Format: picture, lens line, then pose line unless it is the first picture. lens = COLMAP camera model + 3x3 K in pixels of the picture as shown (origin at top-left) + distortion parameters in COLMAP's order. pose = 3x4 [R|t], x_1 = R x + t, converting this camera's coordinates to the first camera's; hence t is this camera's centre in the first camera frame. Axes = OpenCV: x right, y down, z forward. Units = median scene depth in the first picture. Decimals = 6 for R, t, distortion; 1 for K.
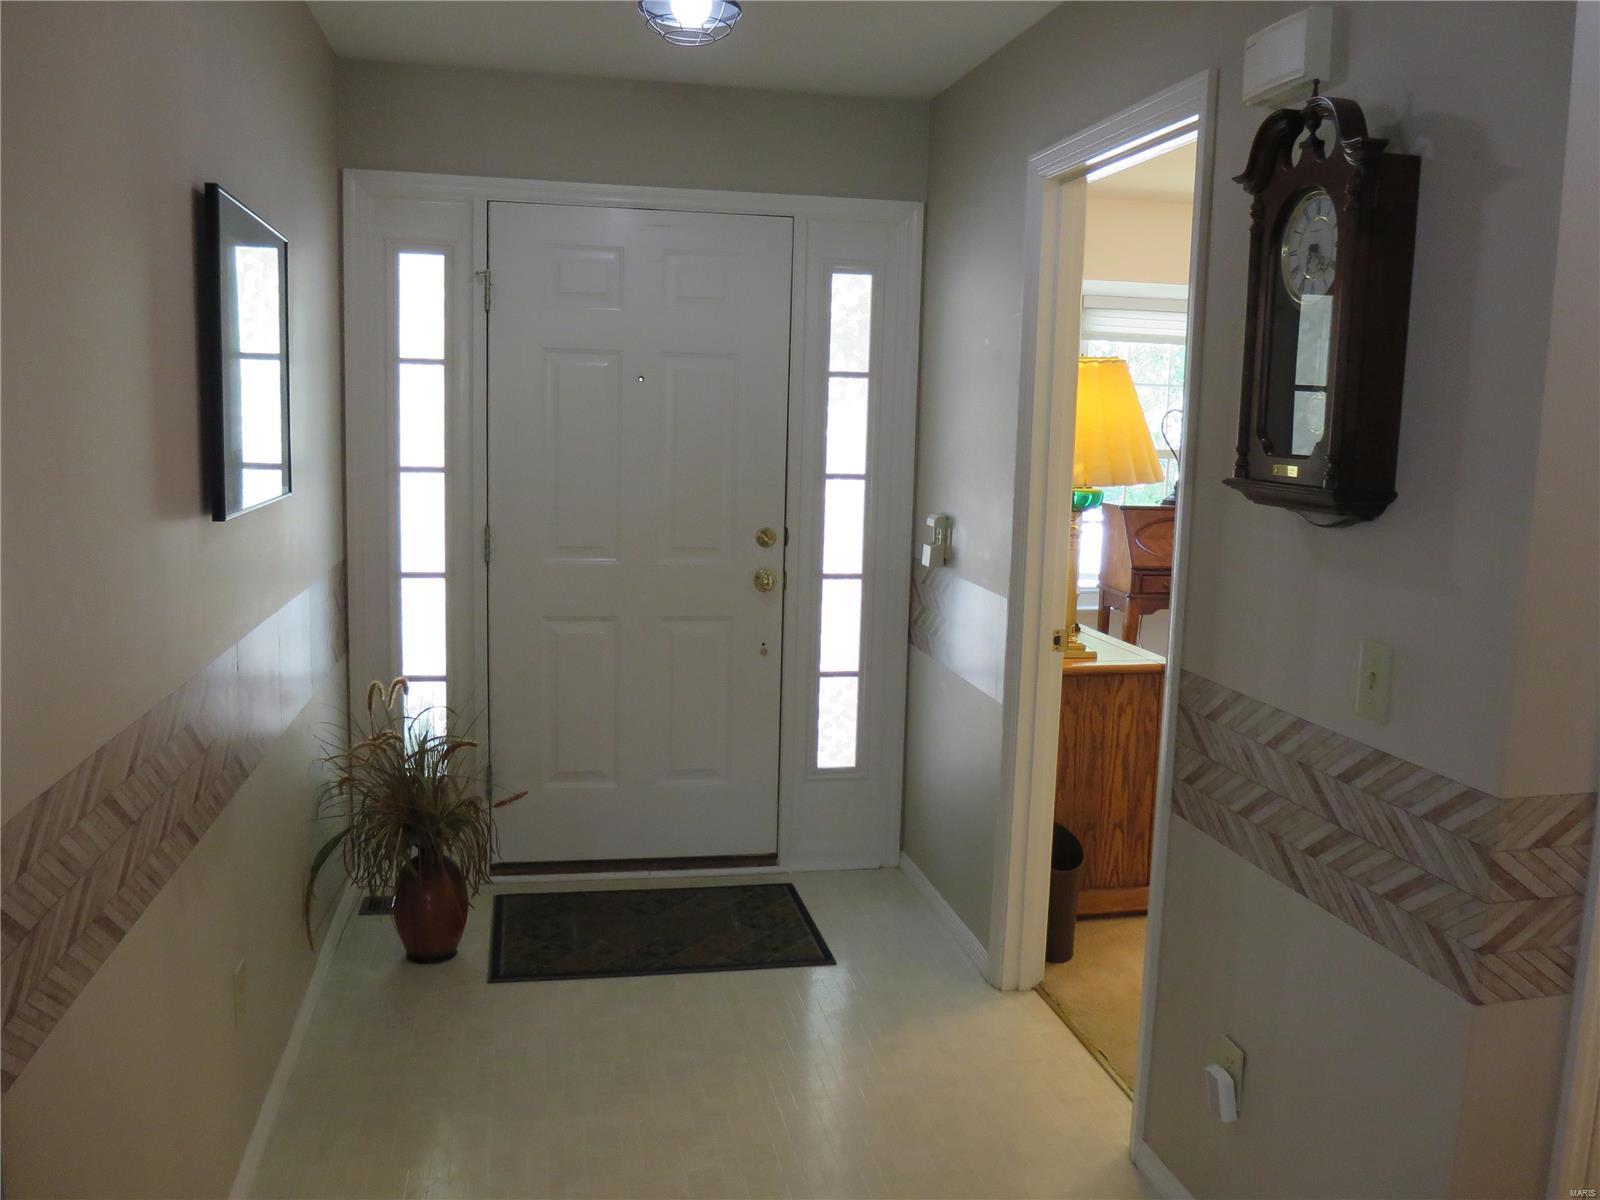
lens RADIAL K [[1321.0, 0, 810.4], [0, 1321.0, 611.0], [0, 0, 1]] dist [-0.066836, 0.020985]
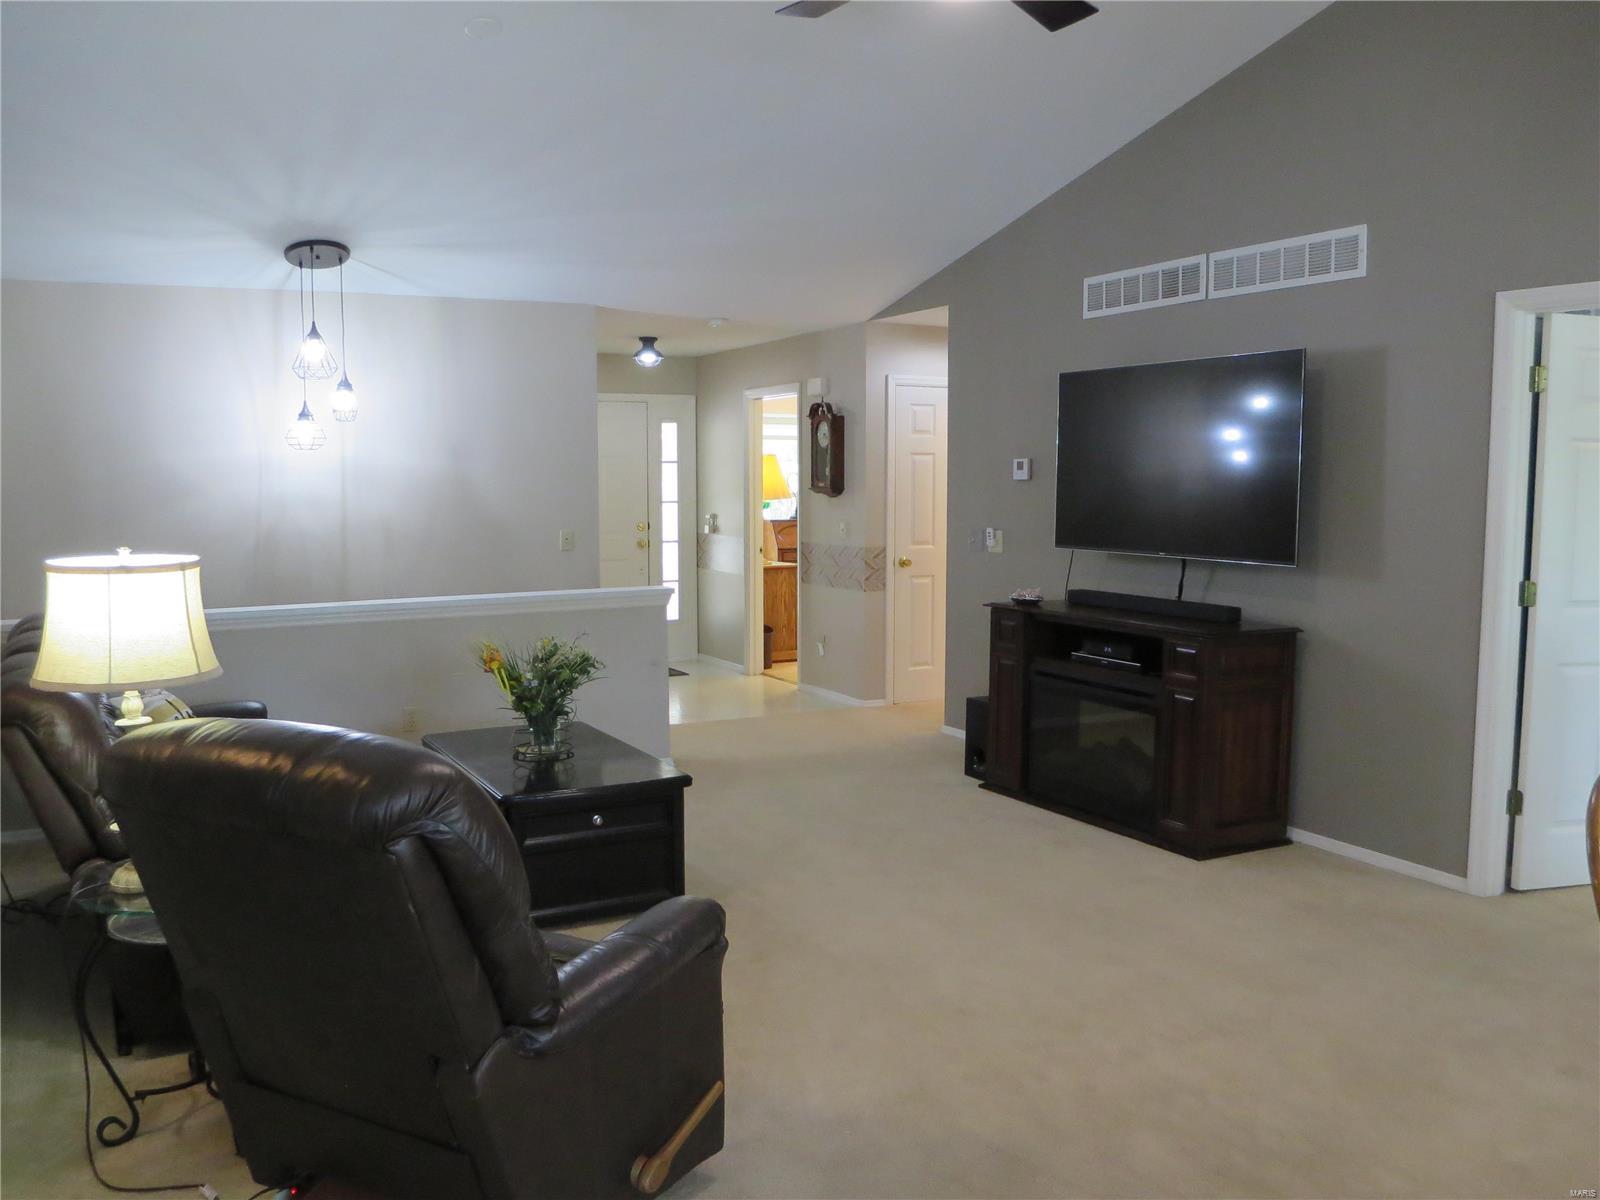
lens RADIAL K [[1321.0, 0, 810.4], [0, 1321.0, 611.0], [0, 0, 1]] dist [-0.066836, 0.020985]
pose [[0.959581, -0.053416, 0.276315, -0.464937], [0.067373, 0.996875, -0.041257, 0.250719], [-0.273248, 0.058206, 0.960181, -1.630425]]
